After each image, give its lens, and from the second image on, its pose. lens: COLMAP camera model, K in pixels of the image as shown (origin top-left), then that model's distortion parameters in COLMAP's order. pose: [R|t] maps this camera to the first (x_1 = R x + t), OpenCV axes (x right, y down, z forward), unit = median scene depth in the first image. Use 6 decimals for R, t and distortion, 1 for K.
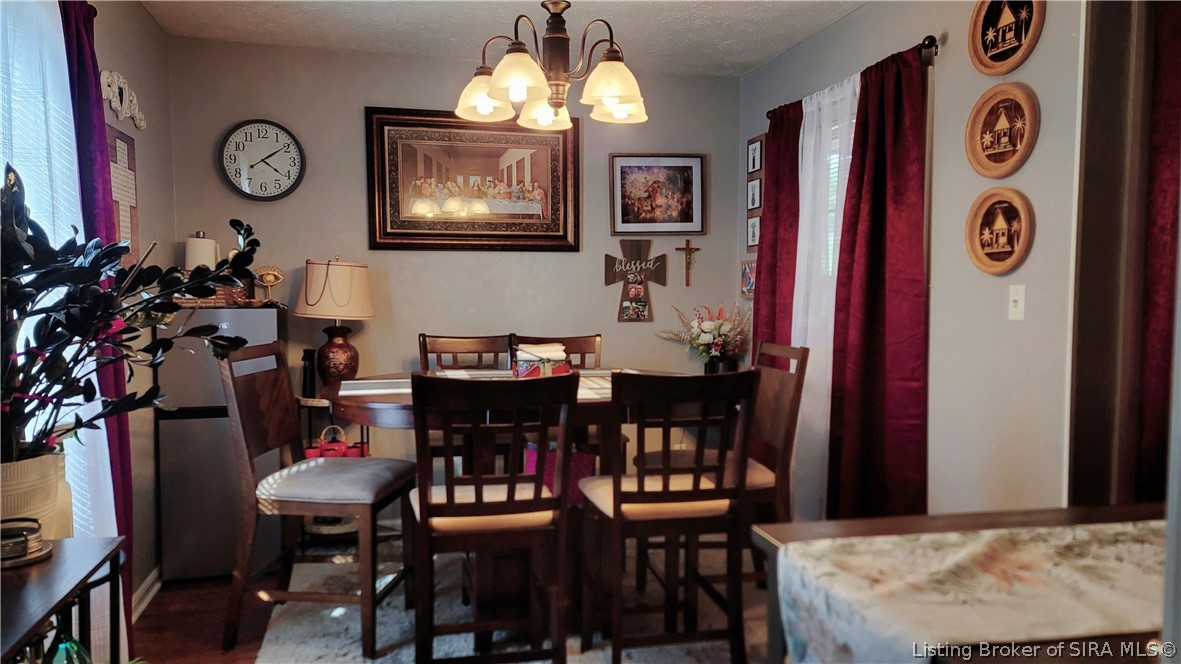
lens RADIAL K [[861.2, 0, 590.5], [0, 861.2, 332.0], [0, 0, 1]] dist [0.010007, -0.003577]
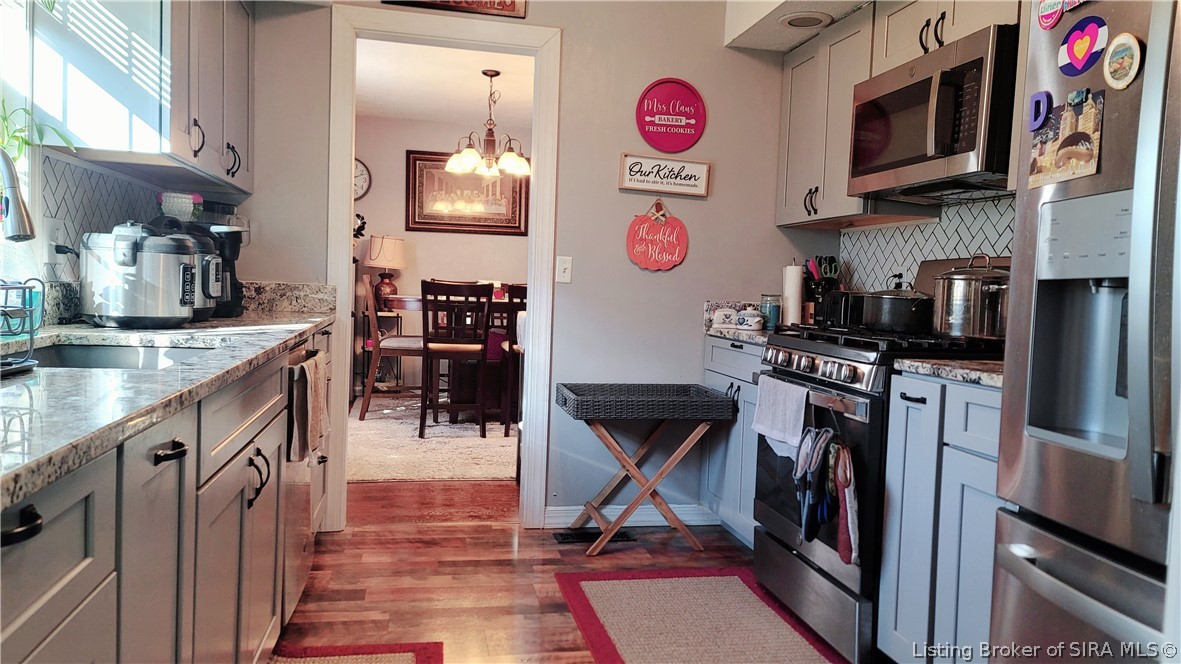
lens RADIAL K [[865.2, 0, 590.5], [0, 865.2, 332.0], [0, 0, 1]] dist [-0.006434, -0.001084]
pose [[0.998696, 0.037935, -0.034162, 0.190493], [-0.037805, 0.999275, 0.004439, 0.089833], [0.034306, -0.003141, 0.999406, -0.758957]]
